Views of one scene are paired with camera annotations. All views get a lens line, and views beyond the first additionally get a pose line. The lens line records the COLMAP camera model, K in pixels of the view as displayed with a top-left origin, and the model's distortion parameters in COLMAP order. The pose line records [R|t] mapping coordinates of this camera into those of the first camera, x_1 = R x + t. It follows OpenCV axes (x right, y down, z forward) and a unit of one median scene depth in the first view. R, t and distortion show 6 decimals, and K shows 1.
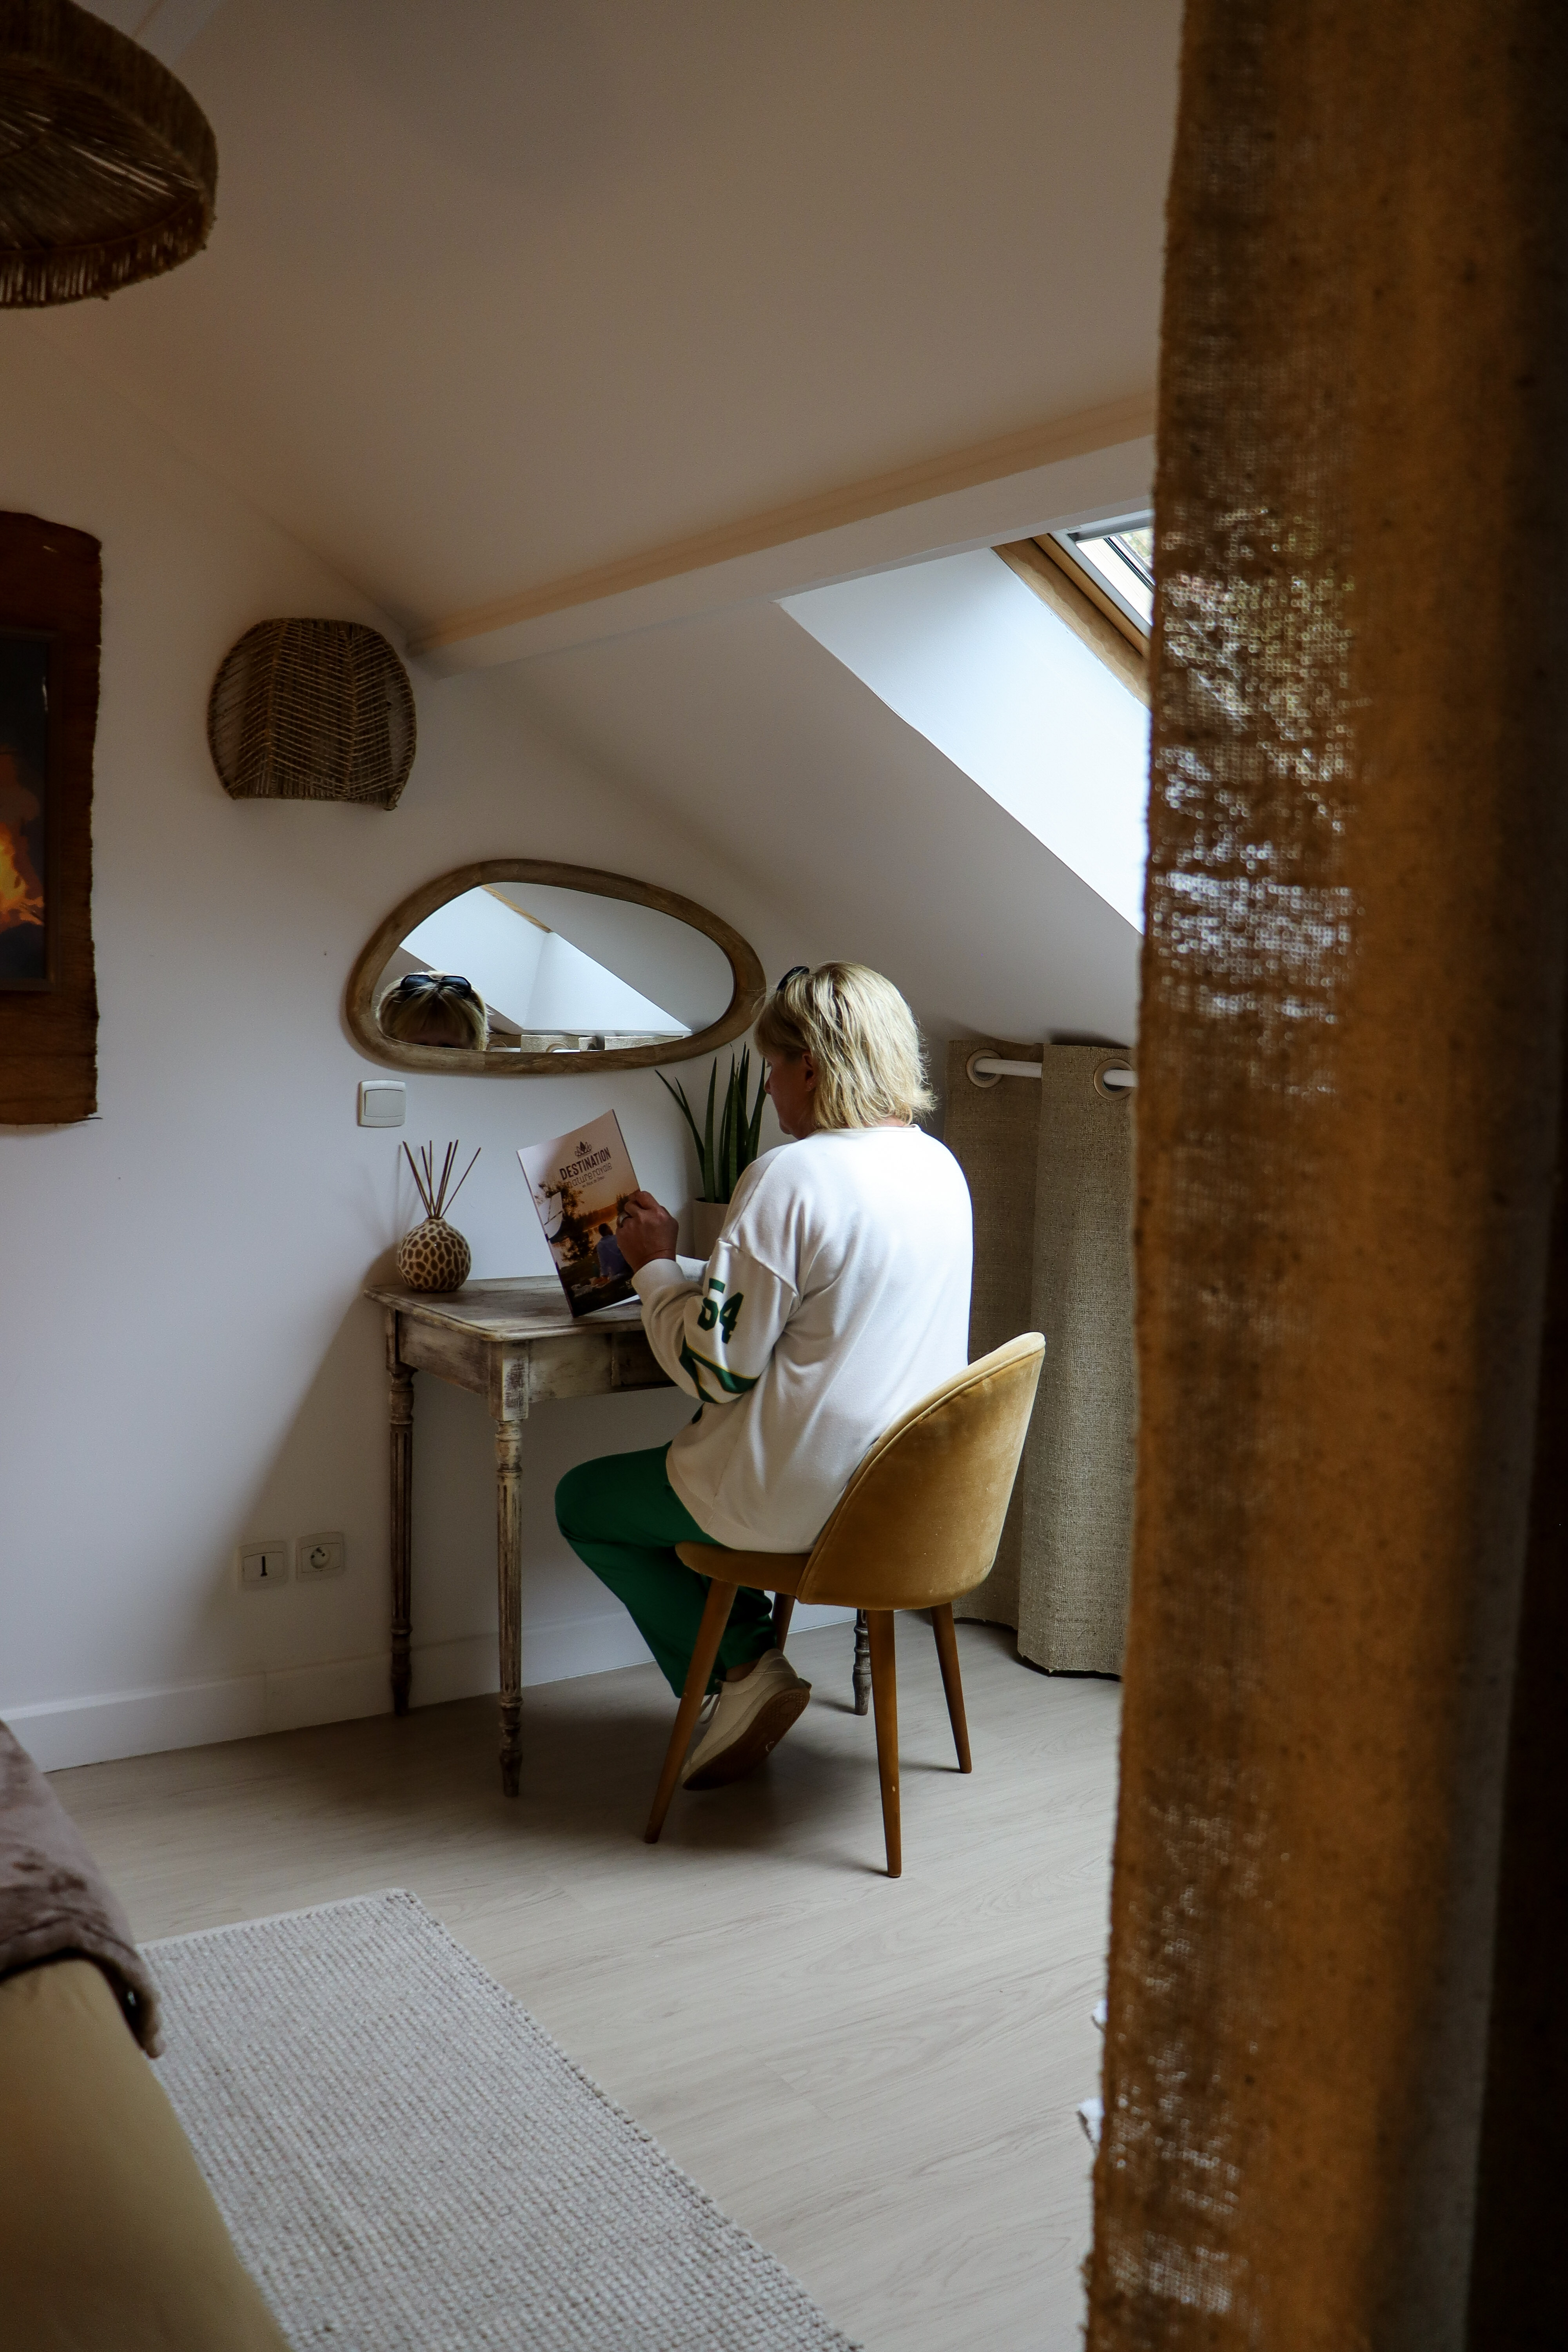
lens RADIAL K [[2013.0, 0, 792.7], [0, 2013.0, 1214.0], [0, 0, 1]] dist [-0.079457, -0.214594]
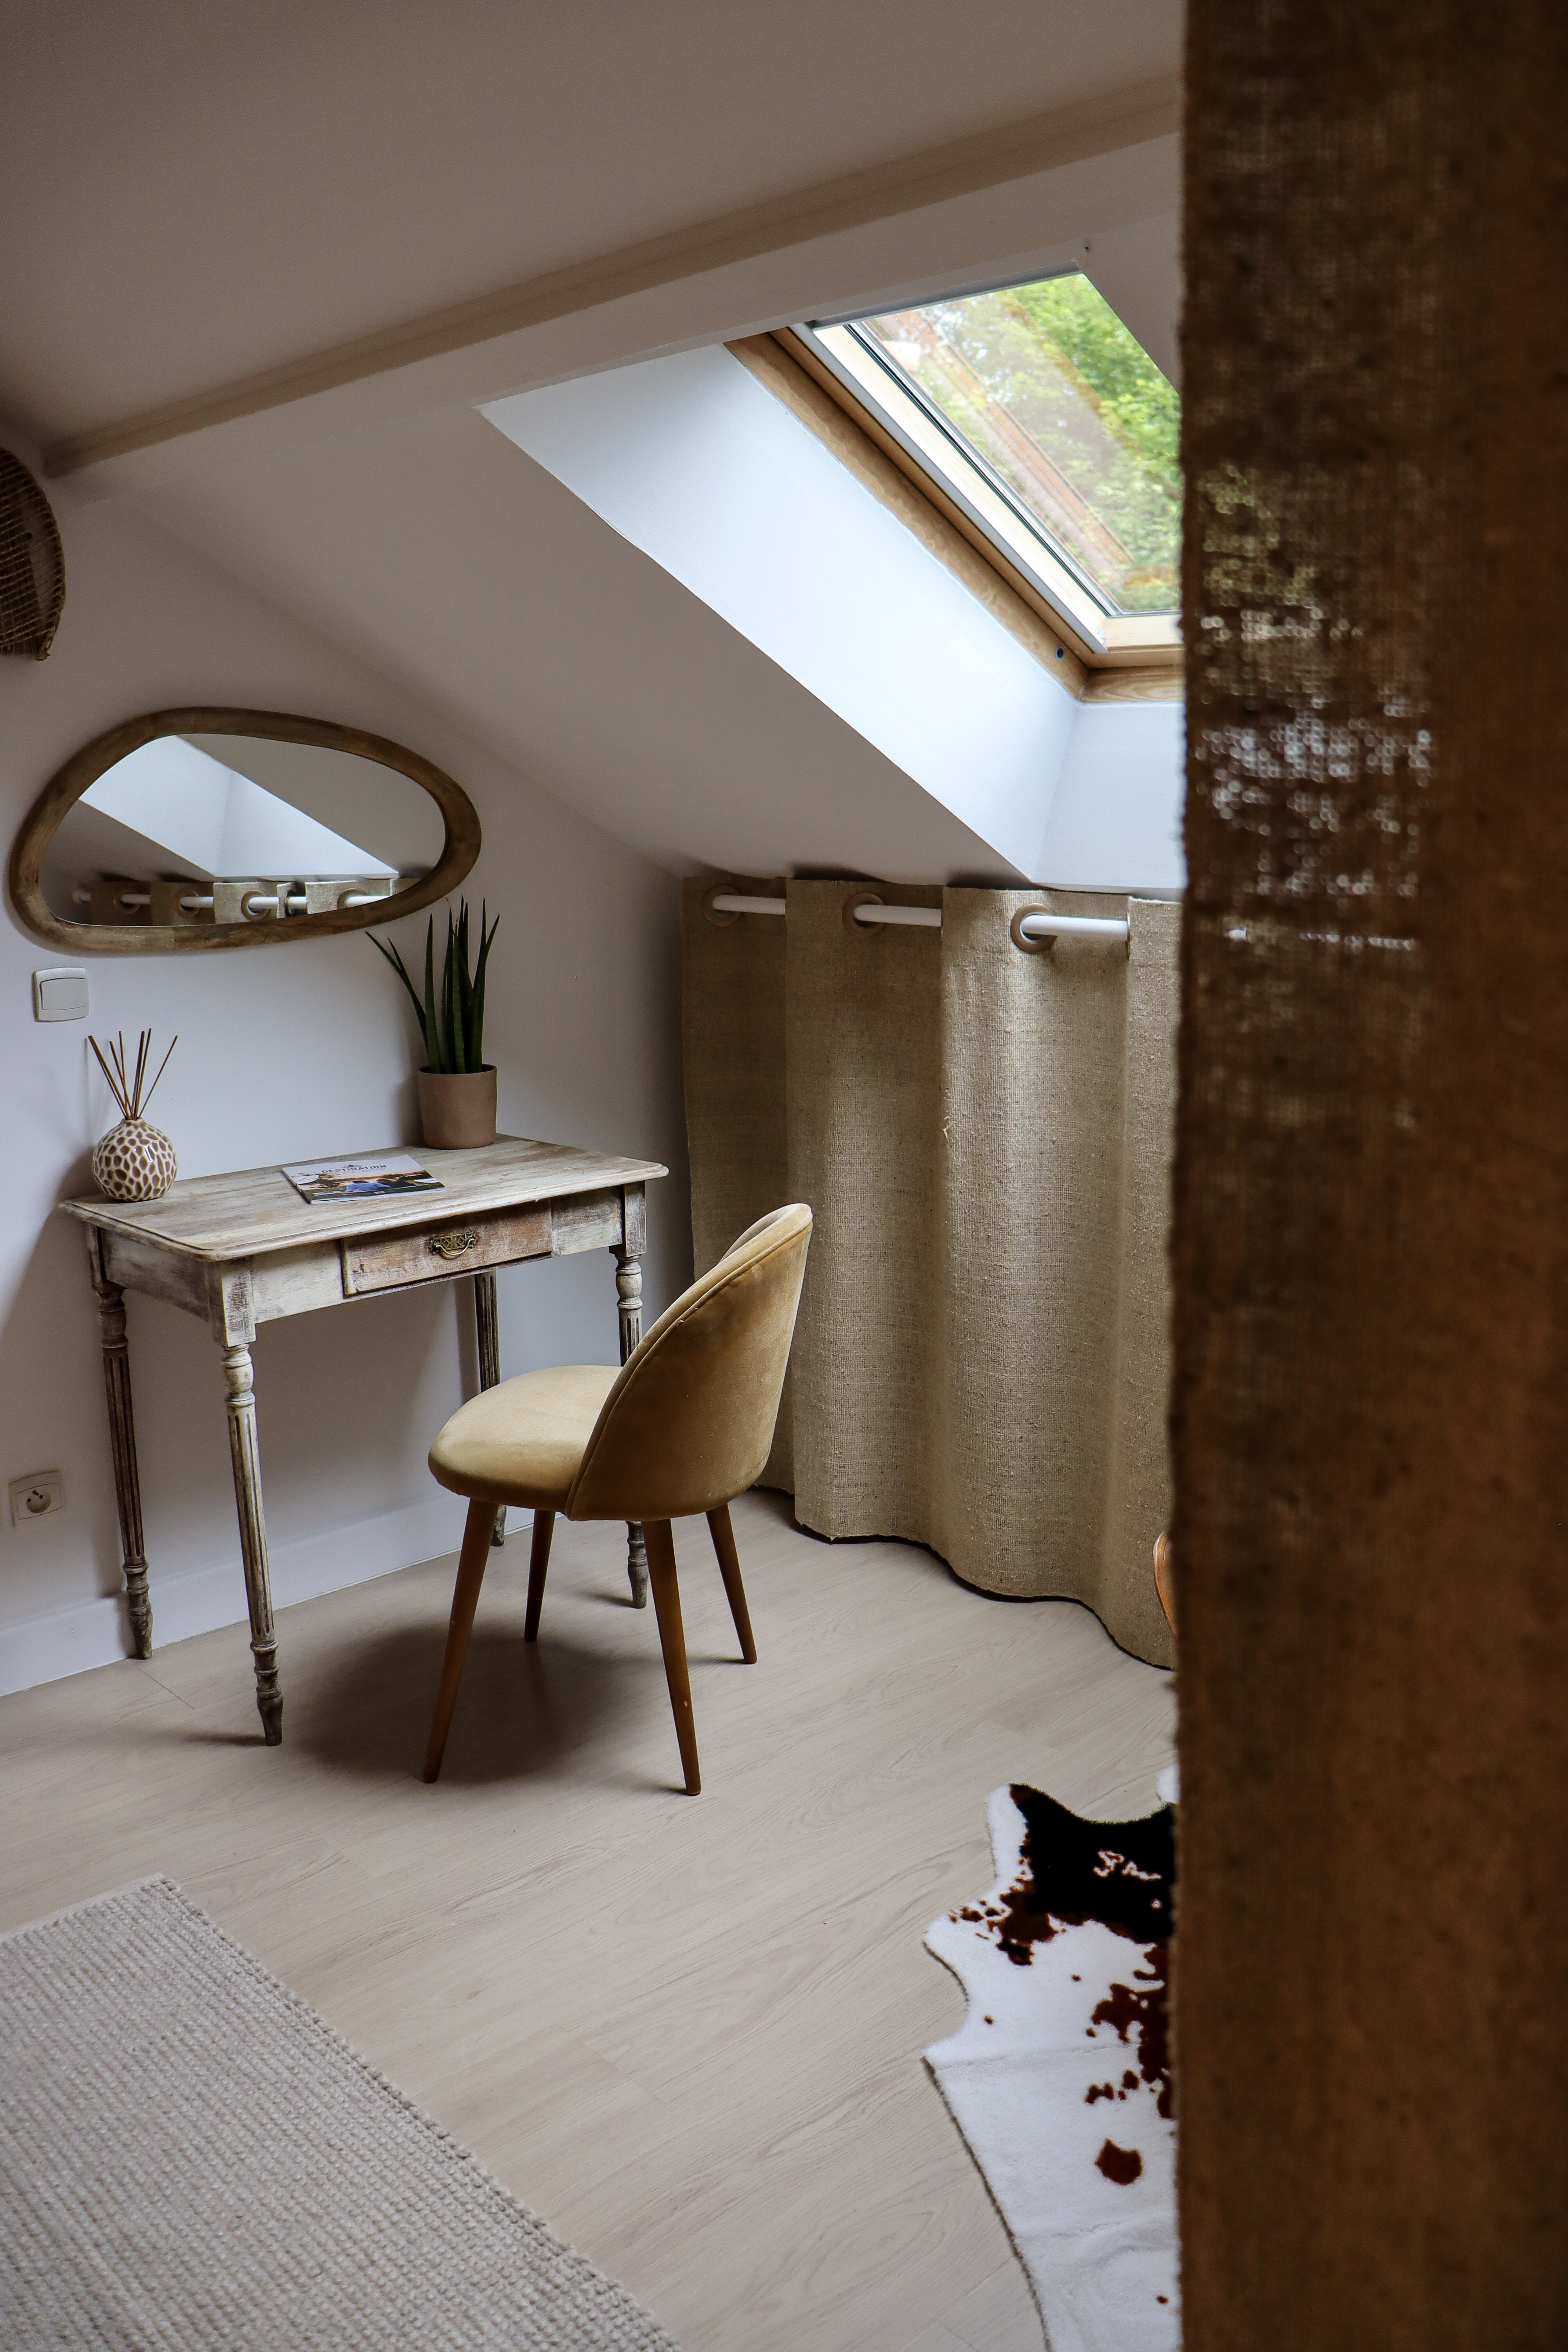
lens RADIAL K [[1963.3, 0, 784.0], [0, 1963.3, 1176.0], [0, 0, 1]] dist [-0.086475, 0.003090]
pose [[0.987295, -0.070682, 0.142309, -0.023578], [0.056629, 0.993325, 0.100494, -0.063314], [-0.148462, -0.091158, 0.984708, 0.145149]]
